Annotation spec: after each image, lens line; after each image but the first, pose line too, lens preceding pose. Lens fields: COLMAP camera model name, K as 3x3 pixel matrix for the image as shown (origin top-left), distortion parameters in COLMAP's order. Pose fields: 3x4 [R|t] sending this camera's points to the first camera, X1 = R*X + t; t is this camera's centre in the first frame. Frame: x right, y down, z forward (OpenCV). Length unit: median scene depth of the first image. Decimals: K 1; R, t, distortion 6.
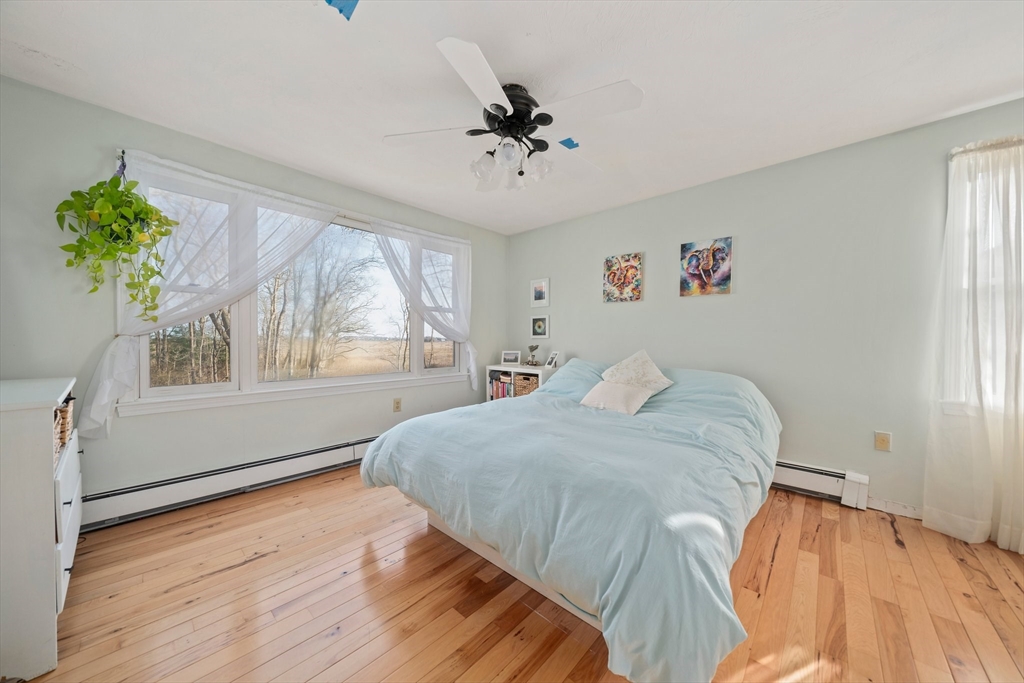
lens RADIAL K [[351.8, 0, 513.7], [0, 351.8, 343.7], [0, 0, 1]] dist [-0.007329, 0.000417]
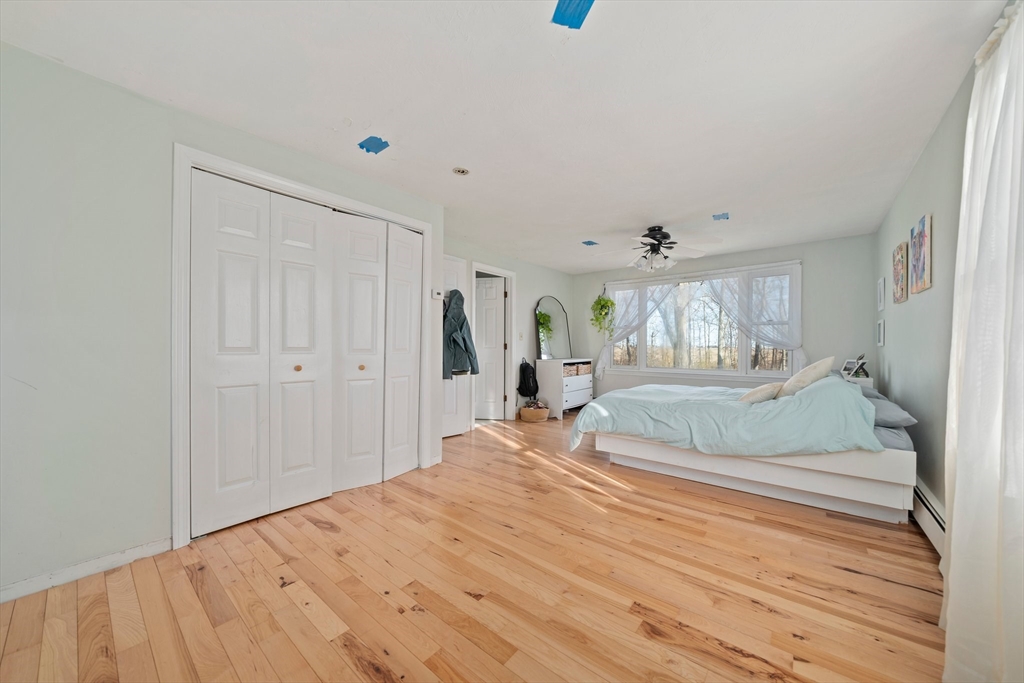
lens RADIAL K [[351.8, 0, 514.6], [0, 351.8, 346.4], [0, 0, 1]] dist [-0.007329, 0.000417]
pose [[0.071461, 0.001222, -0.997443, 1.444193], [-0.014731, 0.999891, 0.000170, -0.004945], [0.997335, 0.014681, 0.071471, 0.029937]]
